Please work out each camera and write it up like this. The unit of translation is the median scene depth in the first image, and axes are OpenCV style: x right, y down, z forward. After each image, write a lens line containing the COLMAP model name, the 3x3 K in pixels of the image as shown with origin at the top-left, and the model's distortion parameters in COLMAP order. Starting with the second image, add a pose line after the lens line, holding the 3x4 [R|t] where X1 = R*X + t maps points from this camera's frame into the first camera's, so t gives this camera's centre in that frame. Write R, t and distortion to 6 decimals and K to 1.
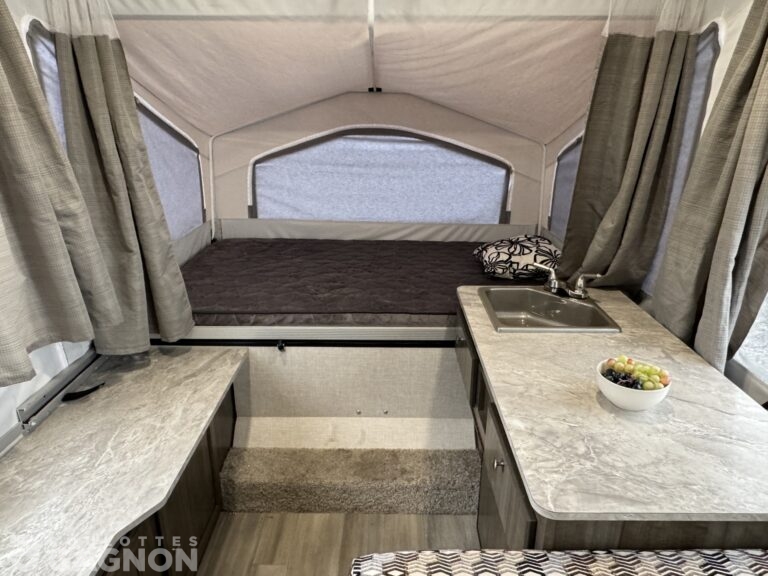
lens RADIAL K [[517.5, 0, 377.9], [0, 517.5, 288.7], [0, 0, 1]] dist [-0.008199, -0.000940]
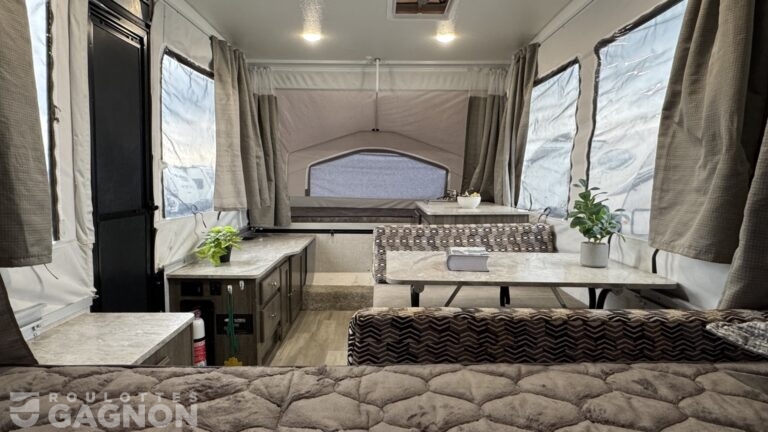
lens RADIAL K [[468.1, 0, 378.6], [0, 468.1, 217.9], [0, 0, 1]] dist [-0.000542, -0.000106]
pose [[0.999832, 0.005844, 0.017377, -0.029830], [-0.001142, 0.965846, -0.259114, 0.494823], [-0.018298, 0.259050, 0.965690, -0.770800]]
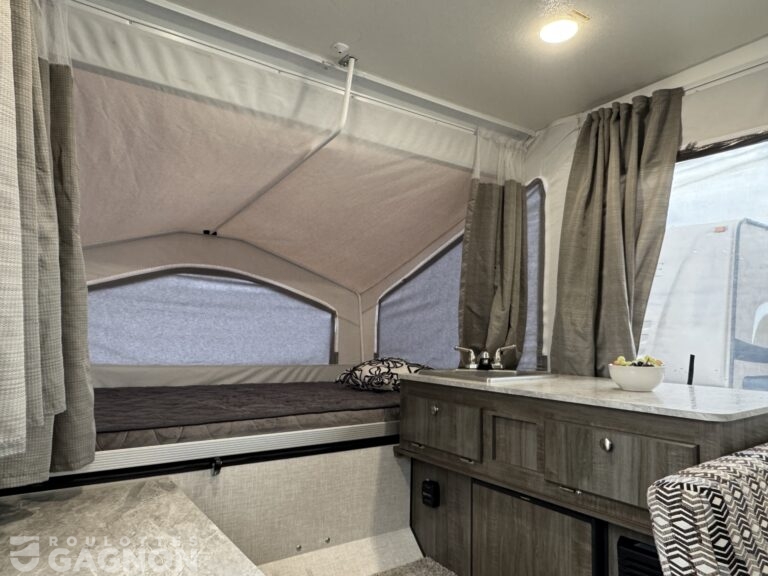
lens RADIAL K [[517.5, 0, 377.9], [0, 517.5, 288.7], [0, 0, 1]] dist [-0.008199, -0.000940]
pose [[0.807984, 0.064840, 0.585626, -0.421314], [0.185712, 0.915239, -0.357560, 0.172621], [-0.559172, 0.397660, 0.727456, 0.173200]]
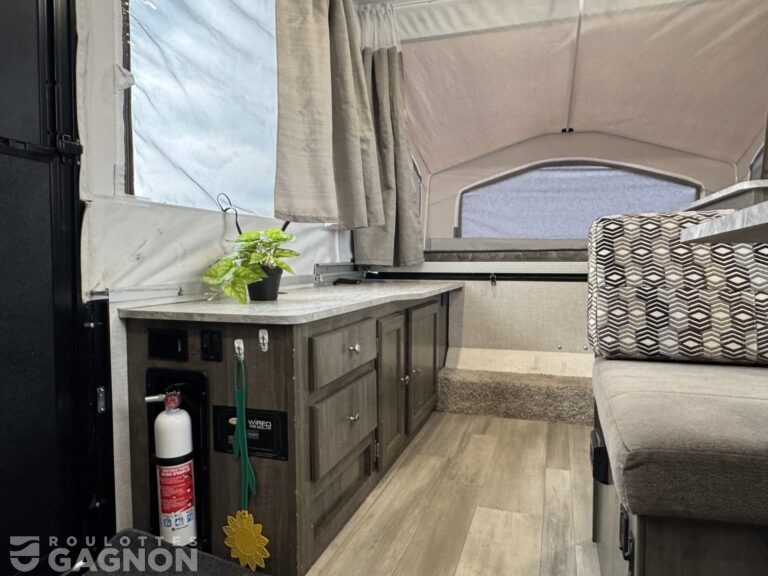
lens RADIAL K [[517.5, 0, 377.9], [0, 517.5, 288.7], [0, 0, 1]] dist [-0.008199, -0.000940]
pose [[0.951771, 0.016179, -0.306384, -0.067280], [-0.104659, 0.955833, -0.274644, 0.445142], [0.288408, 0.293464, 0.911427, -0.144958]]
